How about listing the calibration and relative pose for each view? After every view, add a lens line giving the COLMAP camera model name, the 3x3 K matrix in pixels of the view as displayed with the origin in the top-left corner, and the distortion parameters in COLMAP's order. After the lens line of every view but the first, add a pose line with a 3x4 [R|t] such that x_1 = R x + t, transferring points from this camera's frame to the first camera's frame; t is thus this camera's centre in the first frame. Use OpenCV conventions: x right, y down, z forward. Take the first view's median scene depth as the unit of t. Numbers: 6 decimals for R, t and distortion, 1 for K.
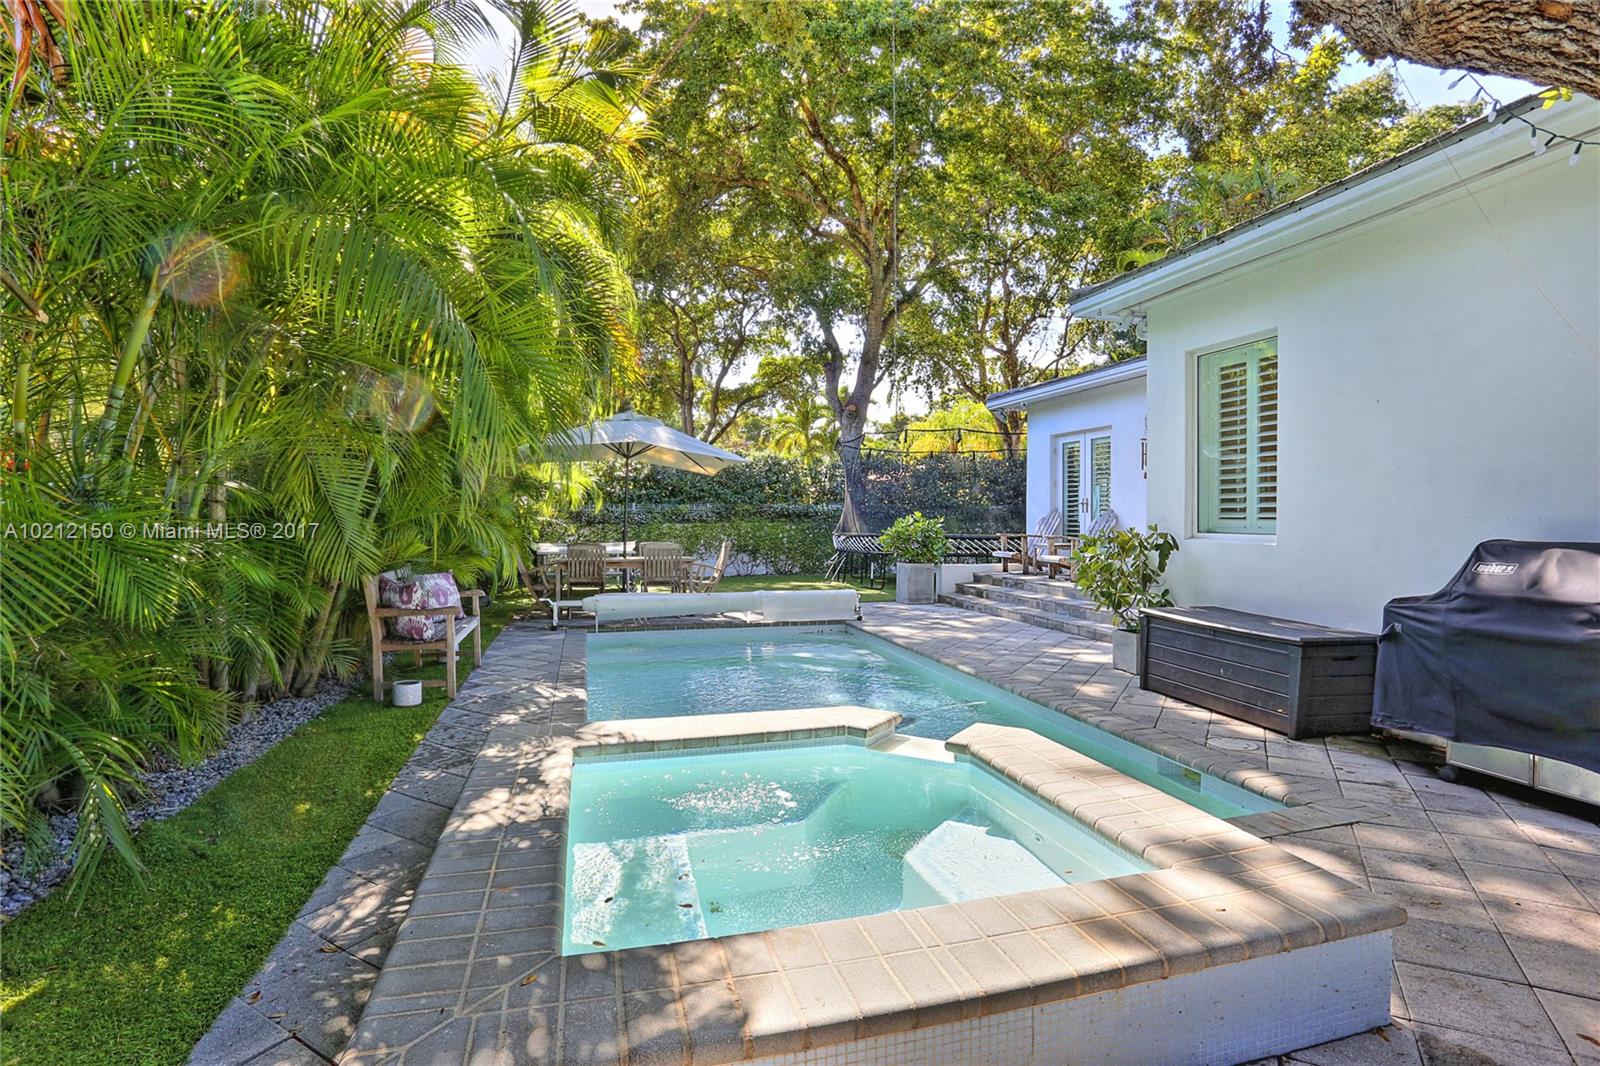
lens RADIAL K [[802.5, 0, 799.3], [0, 802.5, 531.8], [0, 0, 1]] dist [-0.057467, 0.015088]
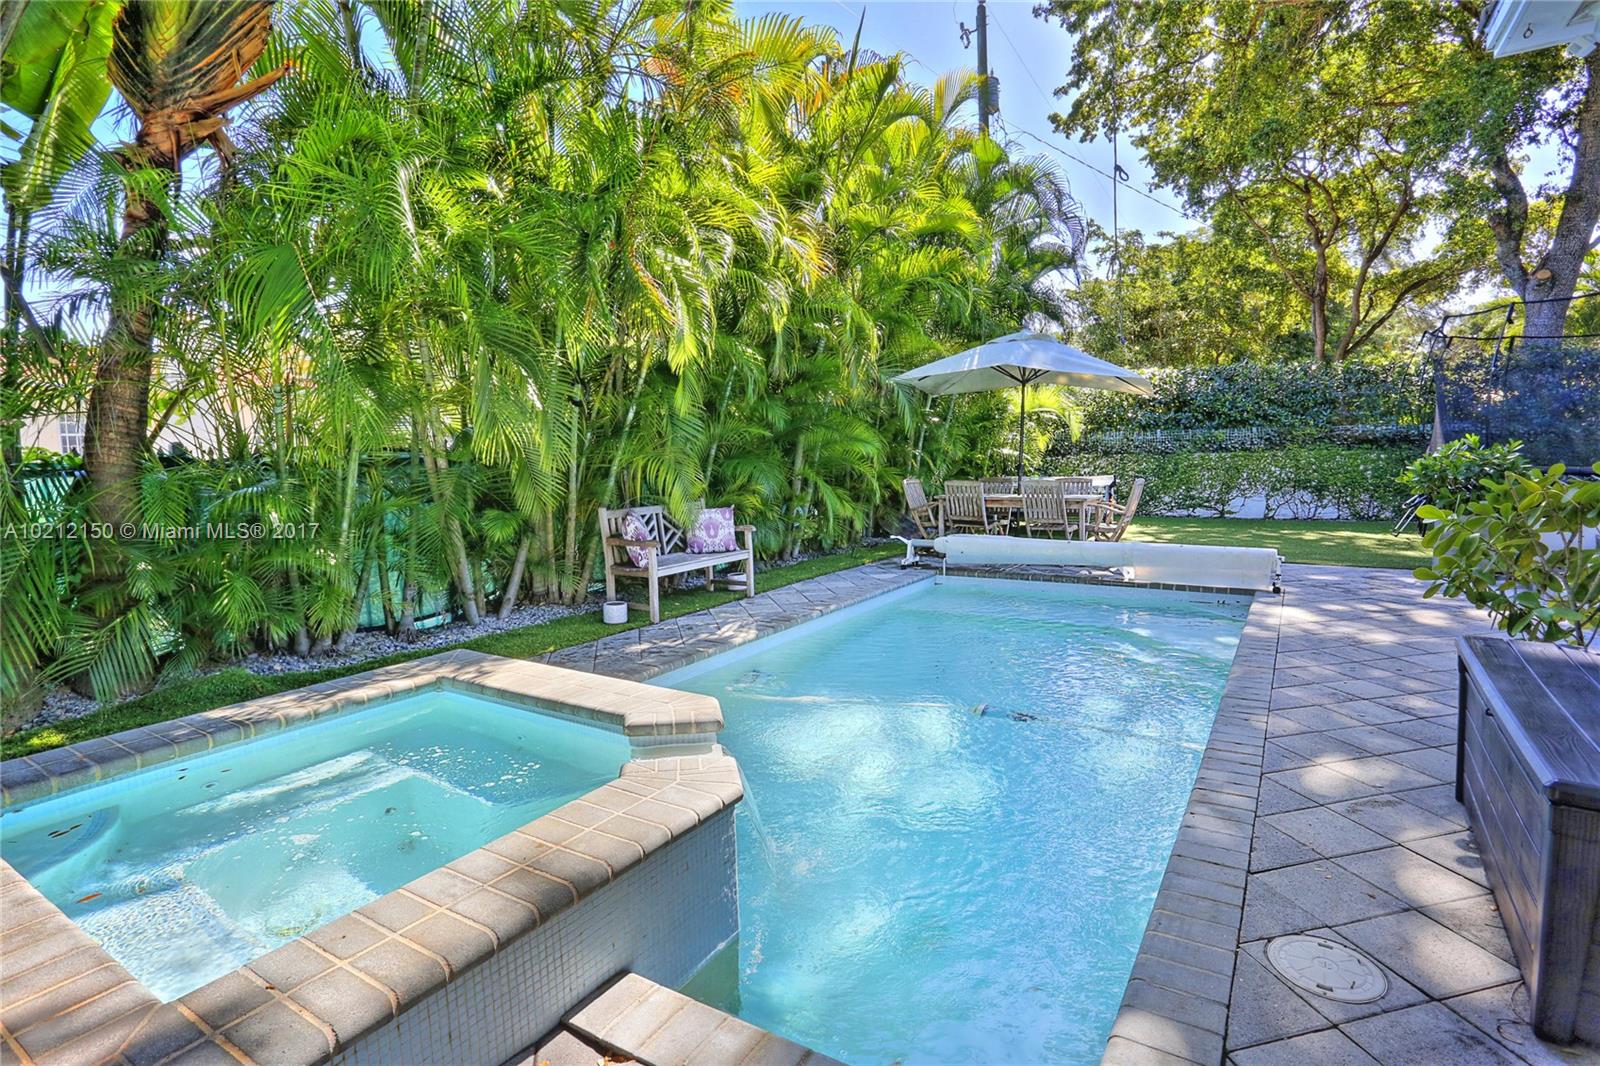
lens RADIAL K [[802.5, 0, 801.6], [0, 802.5, 532.4], [0, 0, 1]] dist [-0.057467, 0.015088]
pose [[0.678937, 0.059567, -0.731776, 0.163220], [0.008137, 0.996032, 0.088627, -0.004286], [0.734152, -0.066127, 0.675758, 0.124975]]
